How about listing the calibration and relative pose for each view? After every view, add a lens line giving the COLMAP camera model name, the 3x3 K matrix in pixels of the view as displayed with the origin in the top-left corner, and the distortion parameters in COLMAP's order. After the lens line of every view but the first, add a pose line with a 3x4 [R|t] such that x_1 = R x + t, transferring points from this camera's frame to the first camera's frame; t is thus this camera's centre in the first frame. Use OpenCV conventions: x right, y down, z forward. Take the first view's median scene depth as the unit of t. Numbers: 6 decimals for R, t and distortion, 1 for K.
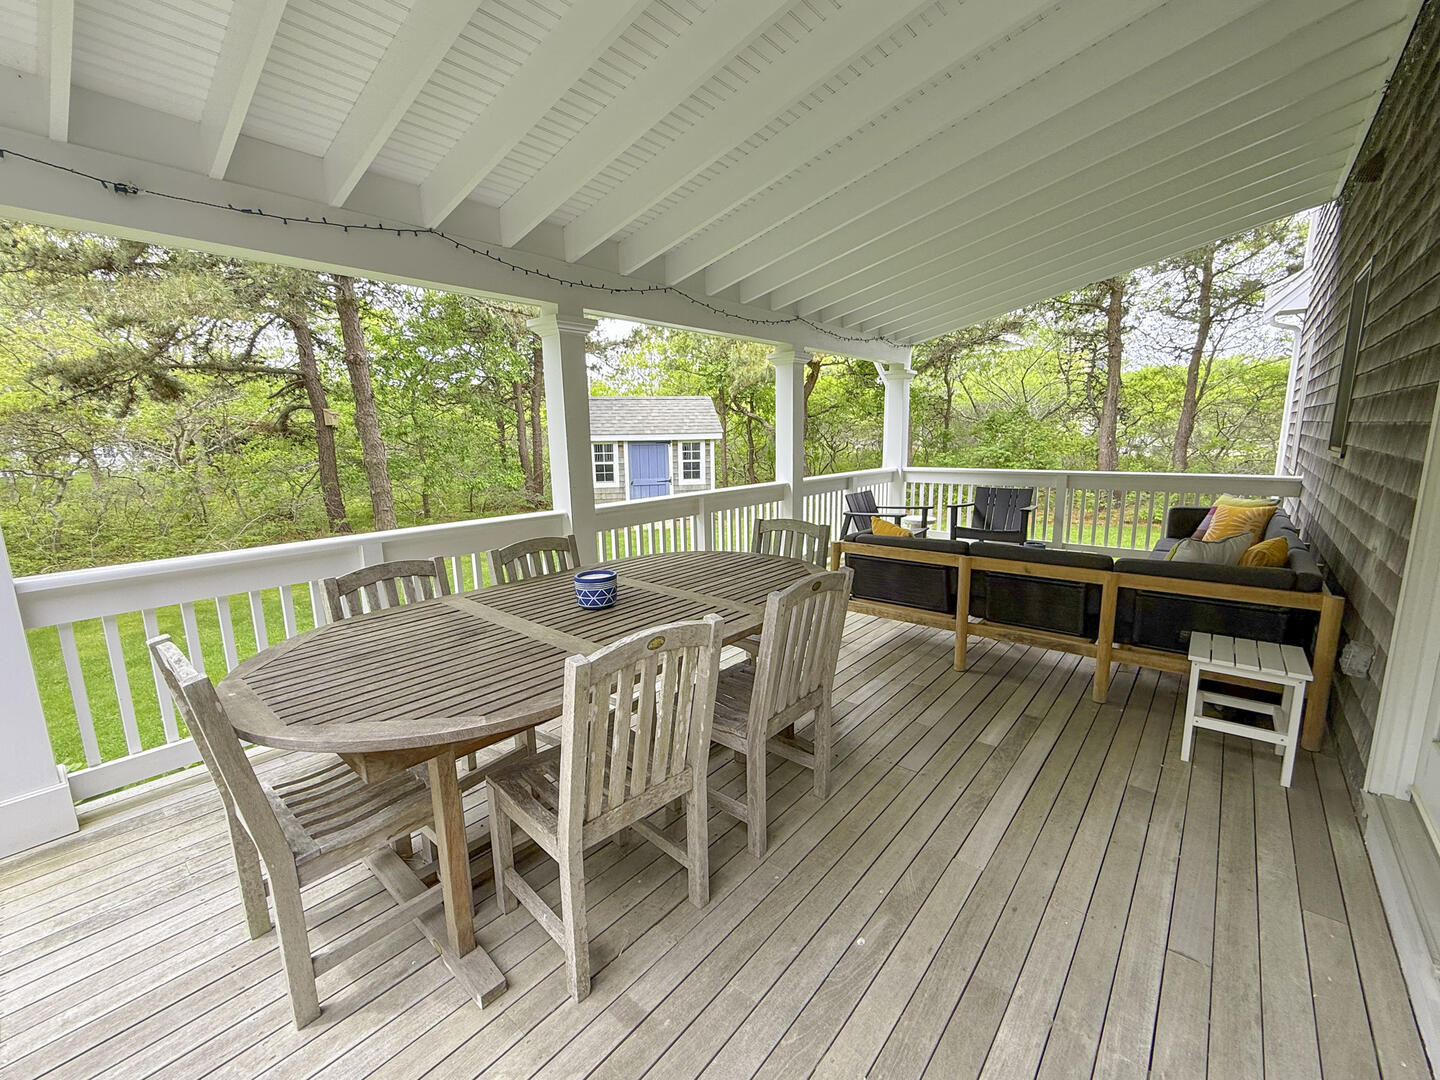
lens RADIAL K [[604.7, 0, 727.6], [0, 604.7, 539.8], [0, 0, 1]] dist [0.003886, -0.000679]
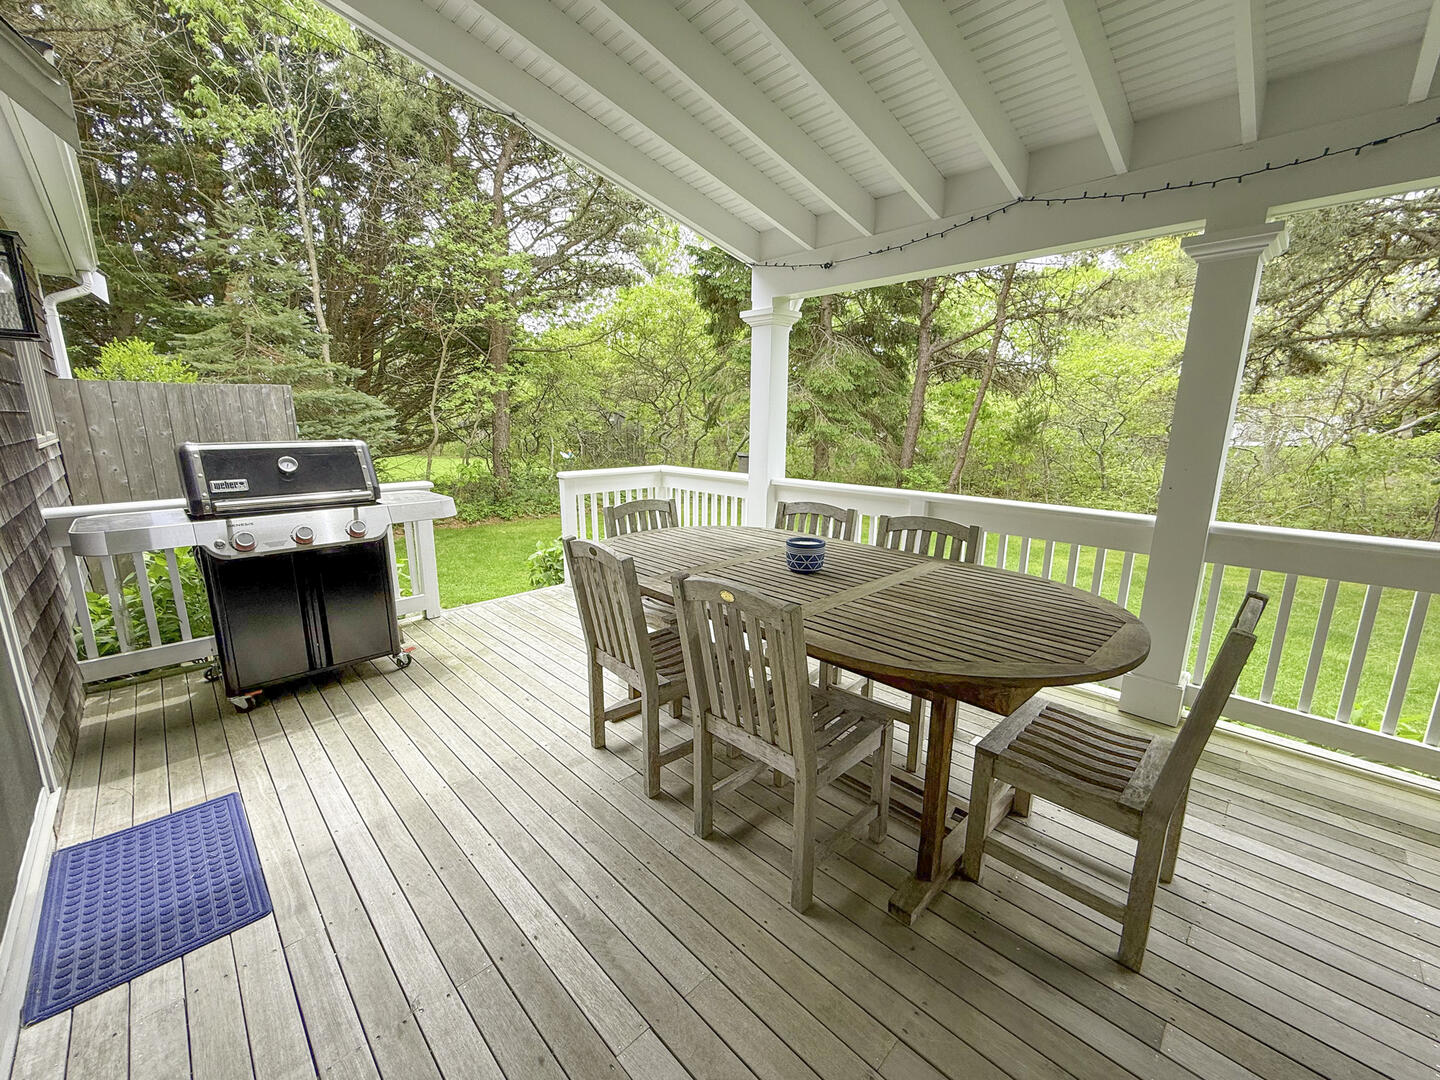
lens RADIAL K [[604.7, 0, 725.4], [0, 604.7, 545.3], [0, 0, 1]] dist [0.003886, -0.000679]
pose [[-0.124858, 0.222648, -0.966870, 0.679121], [-0.176912, 0.953884, 0.242504, -0.137804], [0.976275, 0.201329, -0.079711, 0.767619]]
